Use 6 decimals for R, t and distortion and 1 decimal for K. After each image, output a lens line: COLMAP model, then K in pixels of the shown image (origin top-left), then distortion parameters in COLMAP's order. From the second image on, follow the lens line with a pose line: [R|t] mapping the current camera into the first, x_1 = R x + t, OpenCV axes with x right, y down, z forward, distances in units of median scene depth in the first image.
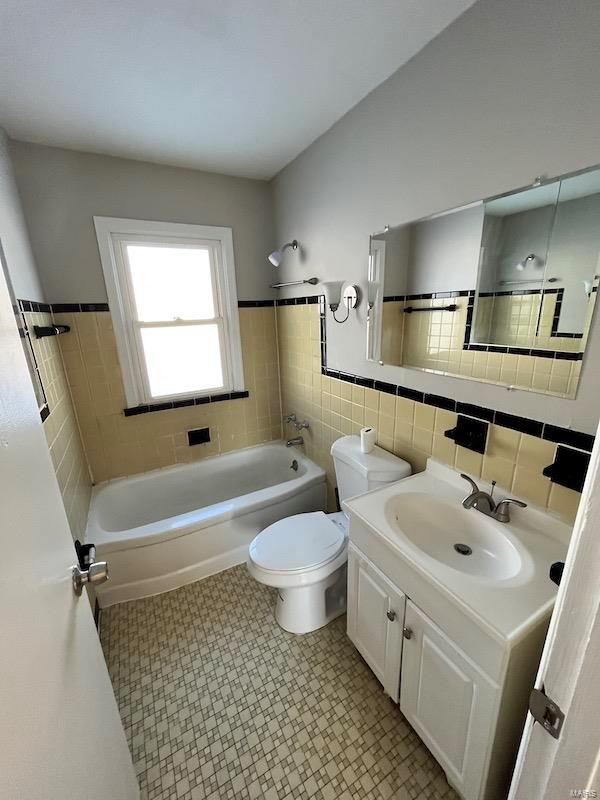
lens RADIAL K [[319.7, 0, 299.2], [0, 319.7, 402.5], [0, 0, 1]] dist [-0.005233, 0.000726]
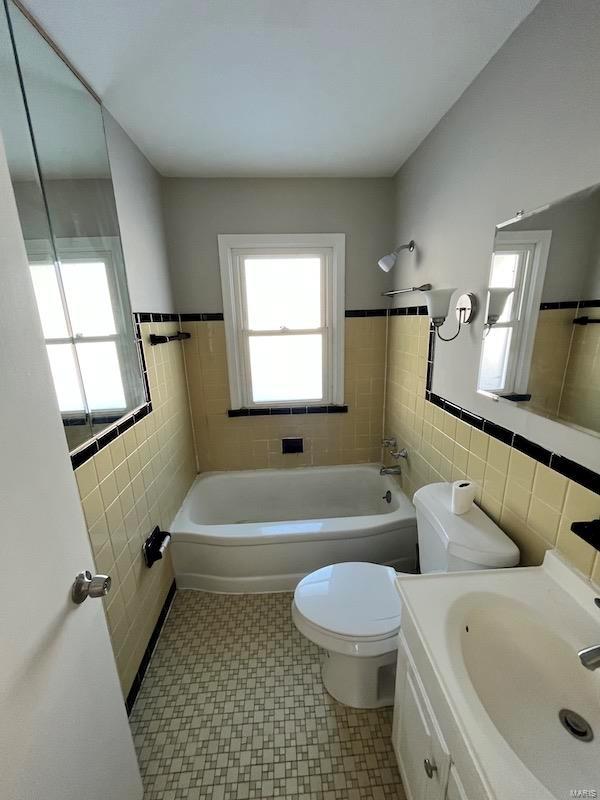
lens RADIAL K [[319.7, 0, 300.3], [0, 319.7, 401.4], [0, 0, 1]] dist [-0.005233, 0.000726]
pose [[0.906879, 0.116499, -0.404967, 0.118489], [-0.121643, 0.992487, 0.013108, -0.057324], [0.403451, 0.037374, 0.914238, 0.117330]]
